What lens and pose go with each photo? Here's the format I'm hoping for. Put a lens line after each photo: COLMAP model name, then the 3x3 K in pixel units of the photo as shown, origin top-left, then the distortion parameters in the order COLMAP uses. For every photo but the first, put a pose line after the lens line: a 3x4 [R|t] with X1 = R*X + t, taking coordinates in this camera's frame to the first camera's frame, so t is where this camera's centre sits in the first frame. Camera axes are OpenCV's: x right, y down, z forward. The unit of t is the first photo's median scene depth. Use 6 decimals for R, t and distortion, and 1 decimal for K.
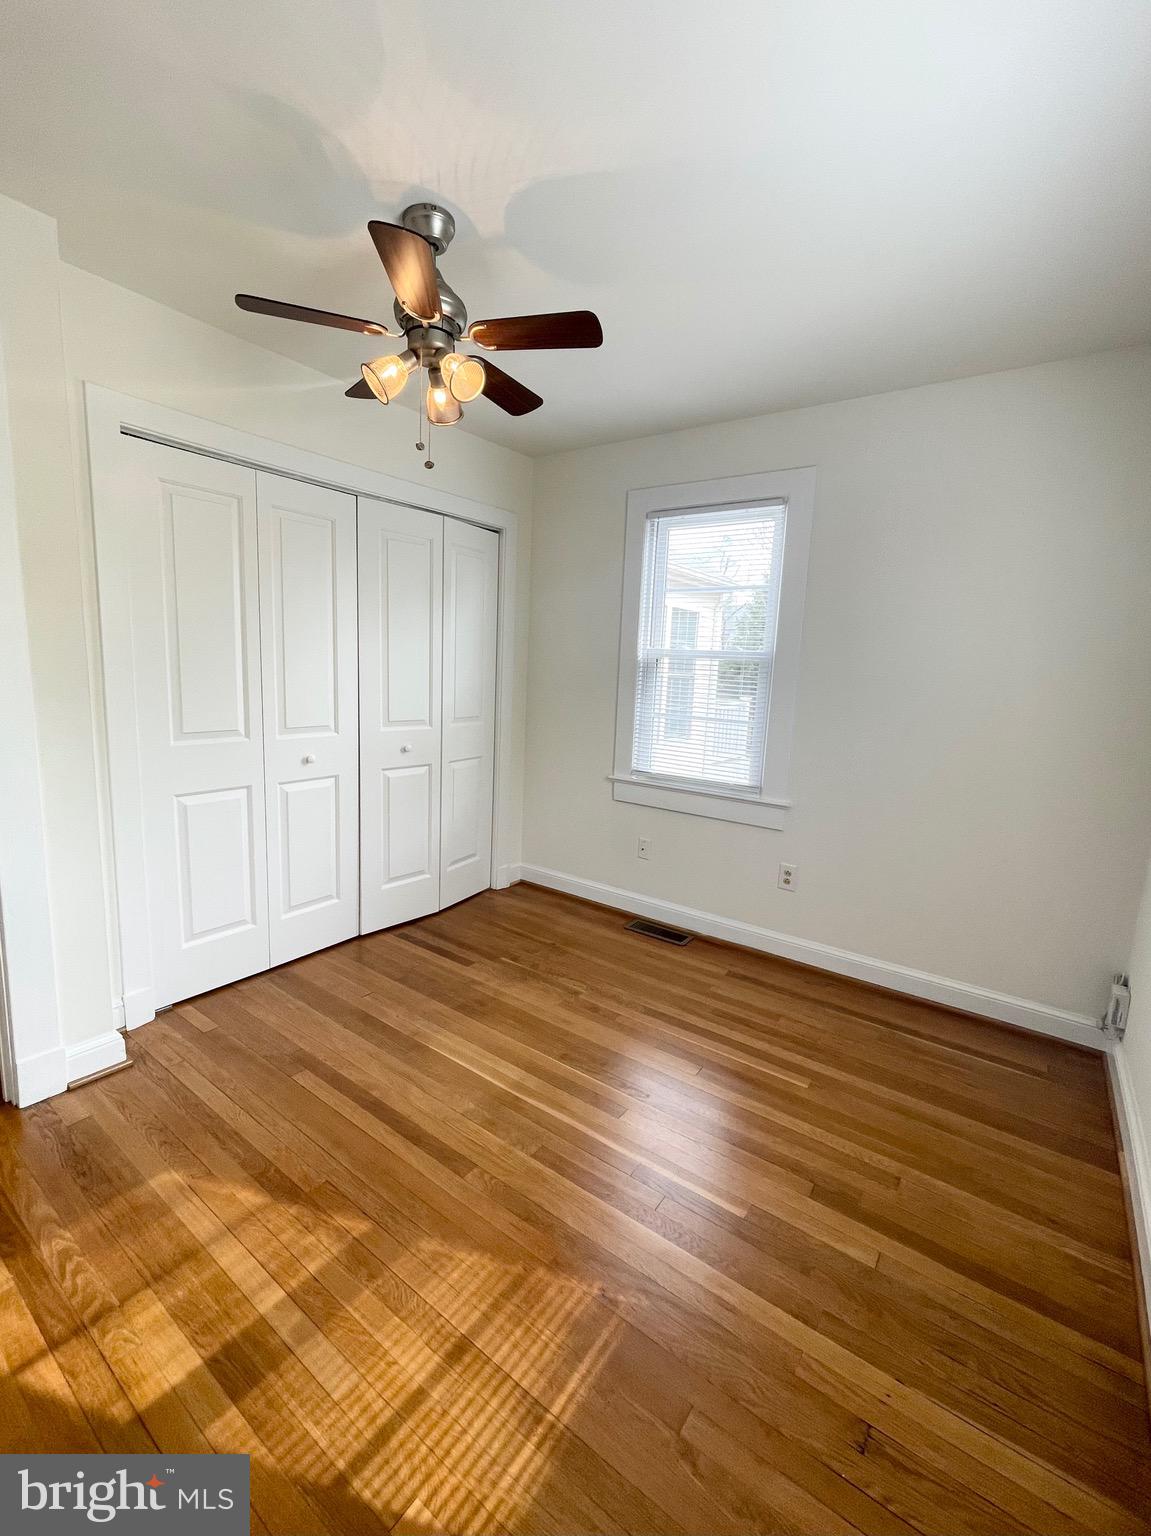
lens RADIAL K [[638.9, 0, 578.1], [0, 638.9, 761.9], [0, 0, 1]] dist [0.000236, 0.000363]
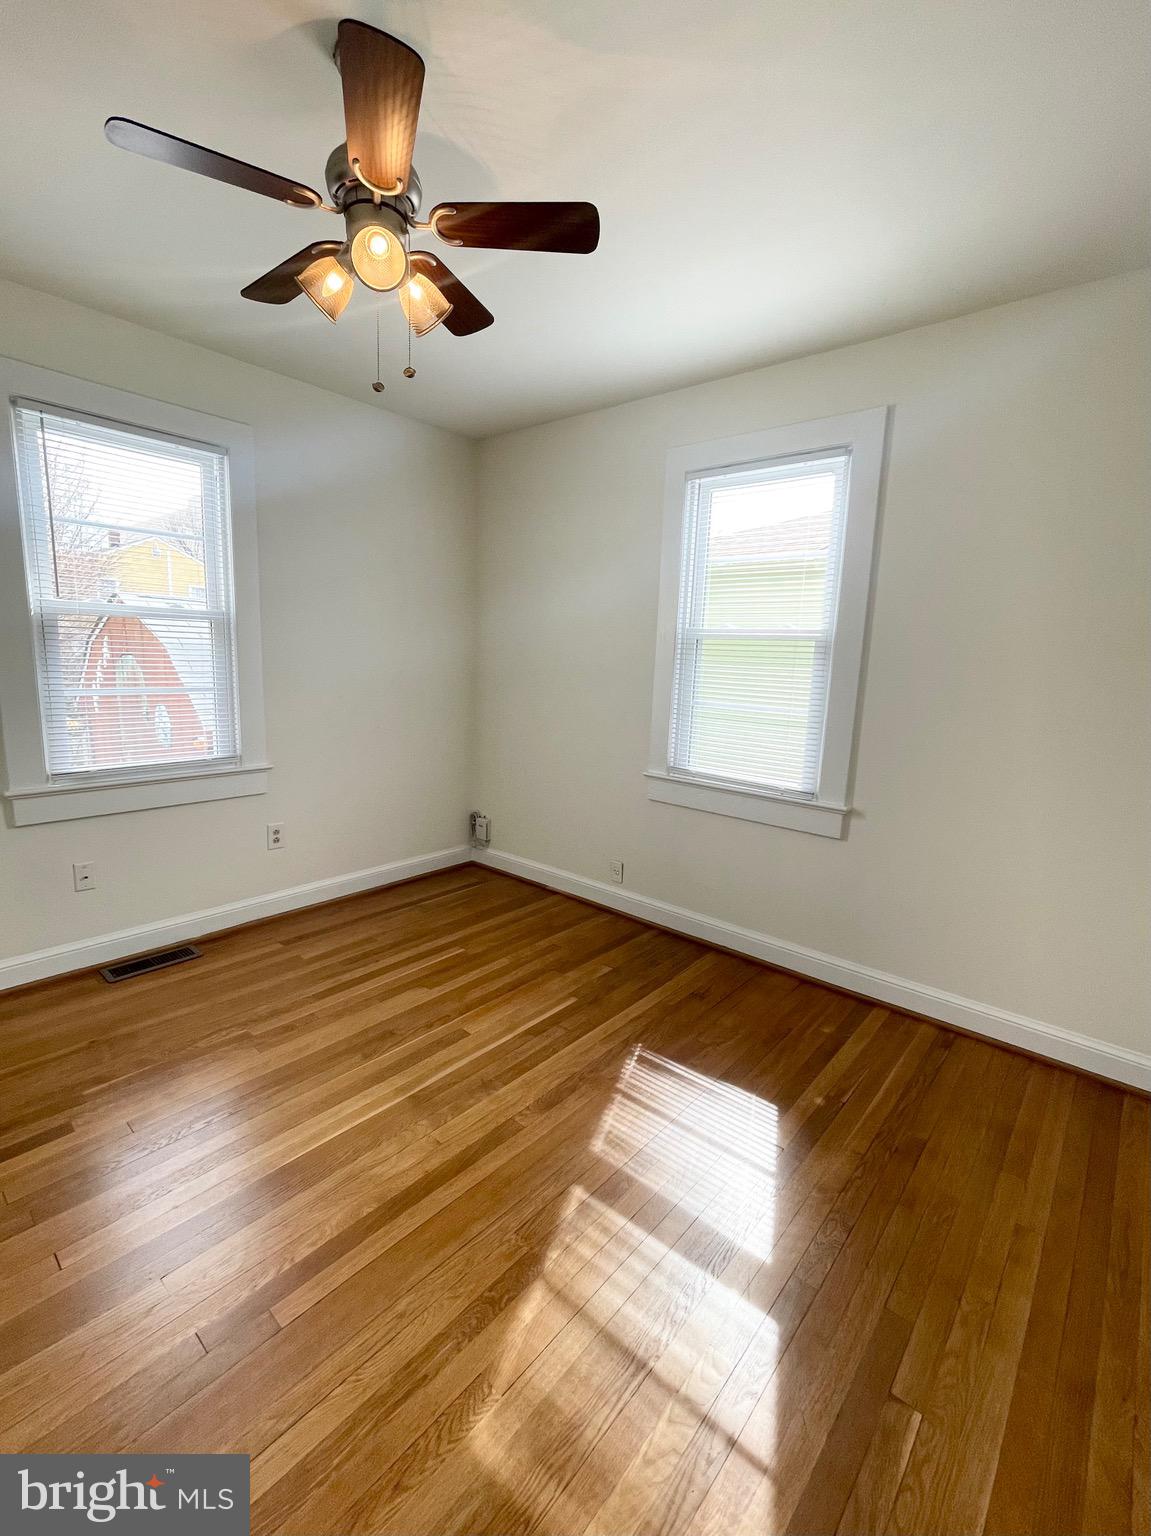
lens RADIAL K [[623.7, 0, 570.0], [0, 623.7, 765.1], [0, 0, 1]] dist [-0.006191, 0.003900]
pose [[0.134808, -0.215195, 0.967222, -0.670339], [0.122205, 0.972291, 0.199291, -0.086779], [-0.983307, 0.091333, 0.157371, 0.452895]]
